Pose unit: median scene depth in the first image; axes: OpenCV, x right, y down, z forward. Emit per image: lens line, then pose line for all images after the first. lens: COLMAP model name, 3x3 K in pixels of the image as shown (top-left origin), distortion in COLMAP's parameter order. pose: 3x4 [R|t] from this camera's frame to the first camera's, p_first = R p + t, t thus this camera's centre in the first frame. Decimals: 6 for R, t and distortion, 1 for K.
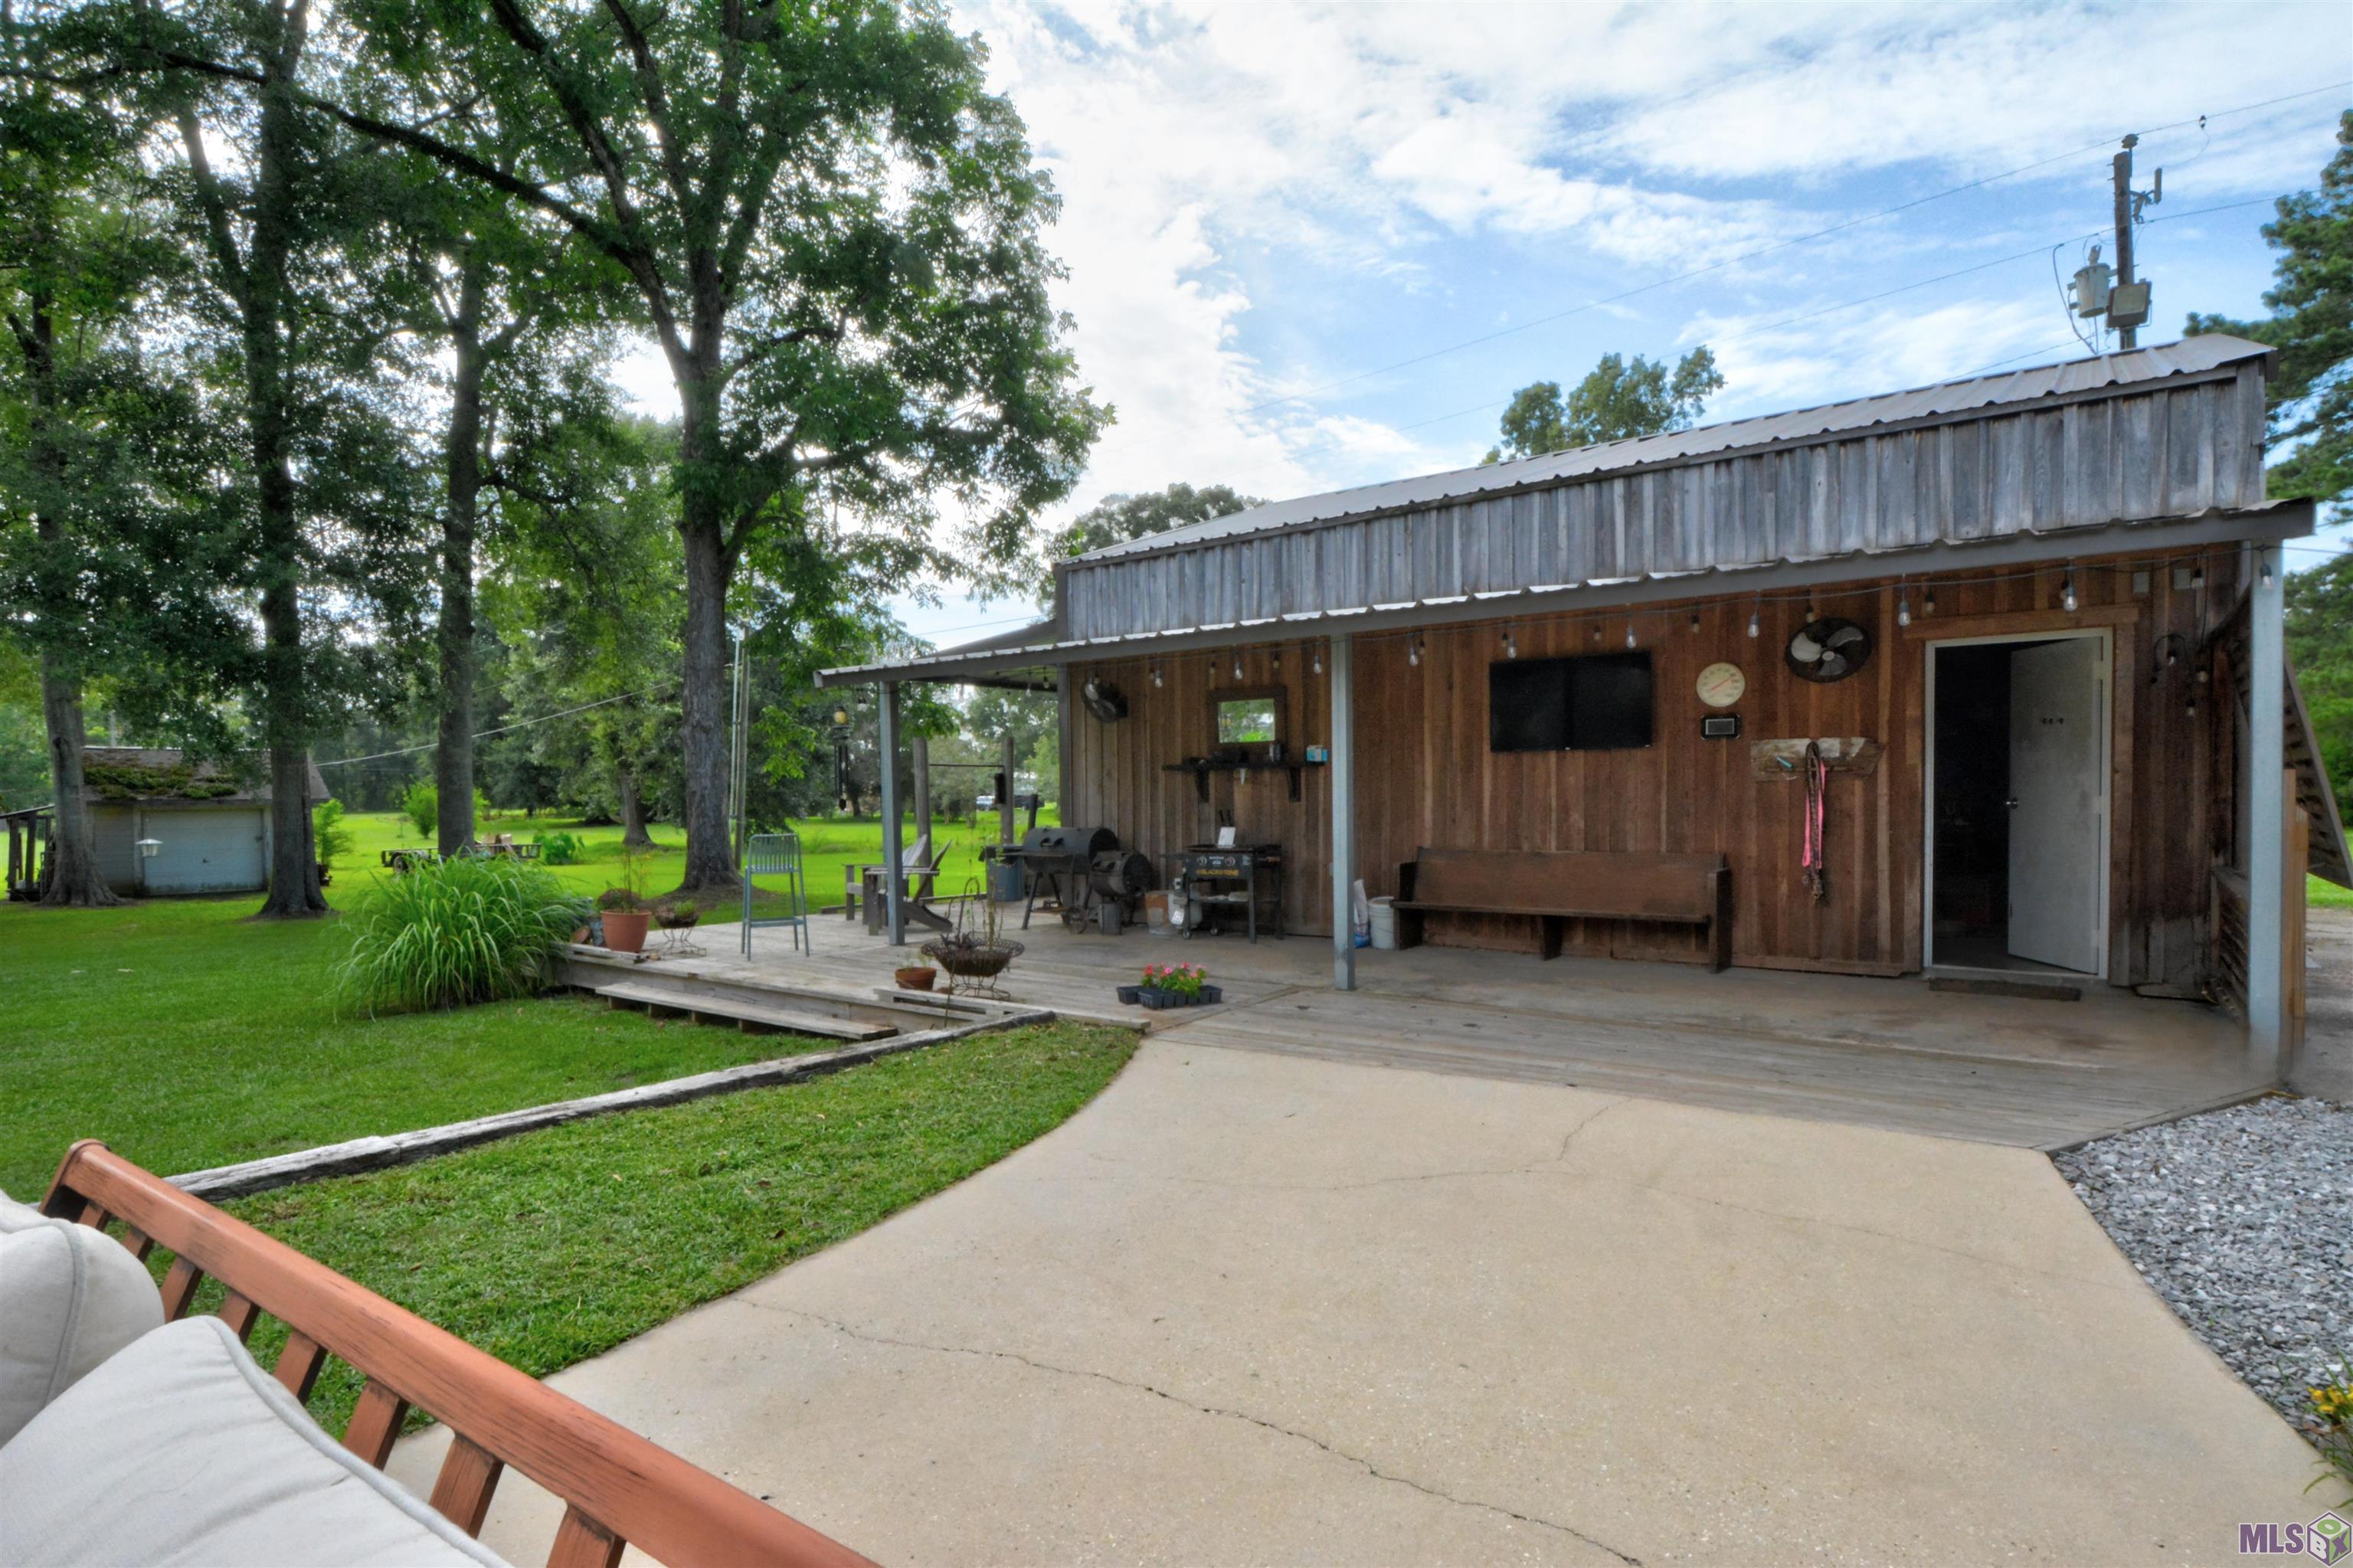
lens RADIAL K [[1235.9, 0, 1177.8], [0, 1235.9, 794.7], [0, 0, 1]] dist [-0.000595, -0.006719]
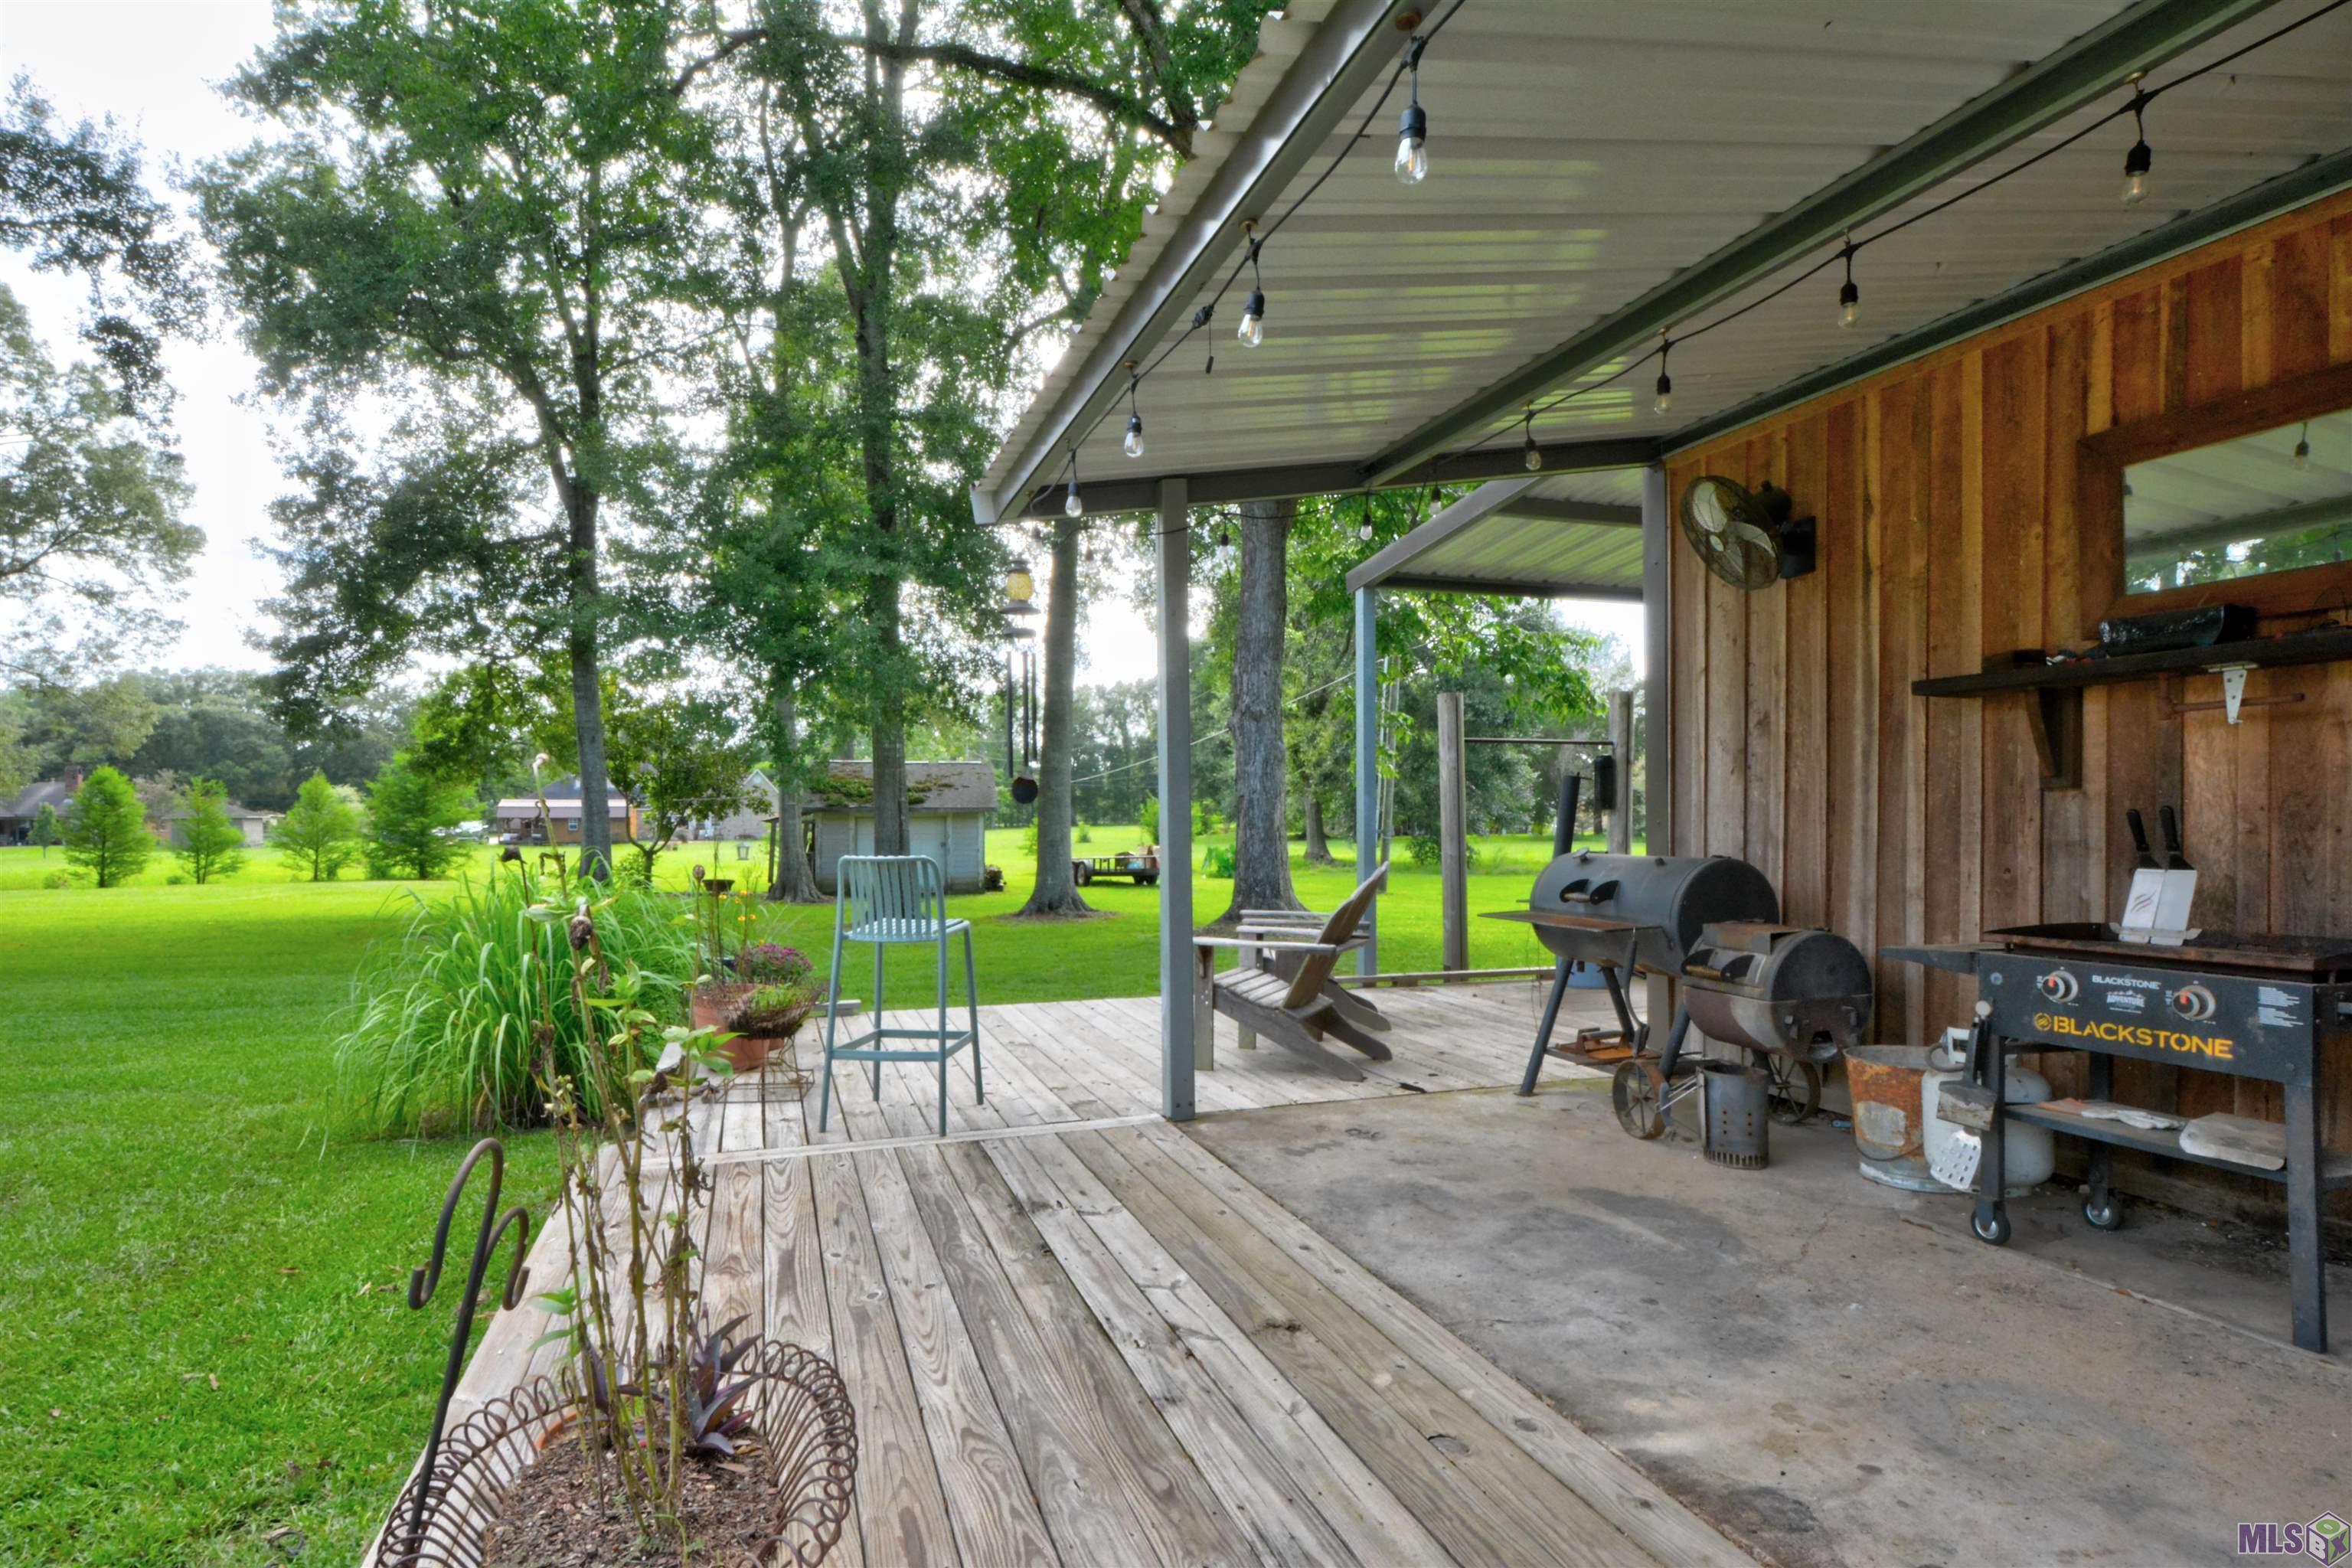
lens RADIAL K [[1235.4, 0, 1132.4], [0, 1235.4, 818.6], [0, 0, 1]] dist [-0.000595, -0.006719]
pose [[0.817431, 0.009379, -0.575950, 0.007920], [-0.006754, 0.999955, 0.006698, 0.013587], [0.575986, -0.001585, 0.817458, 0.603401]]
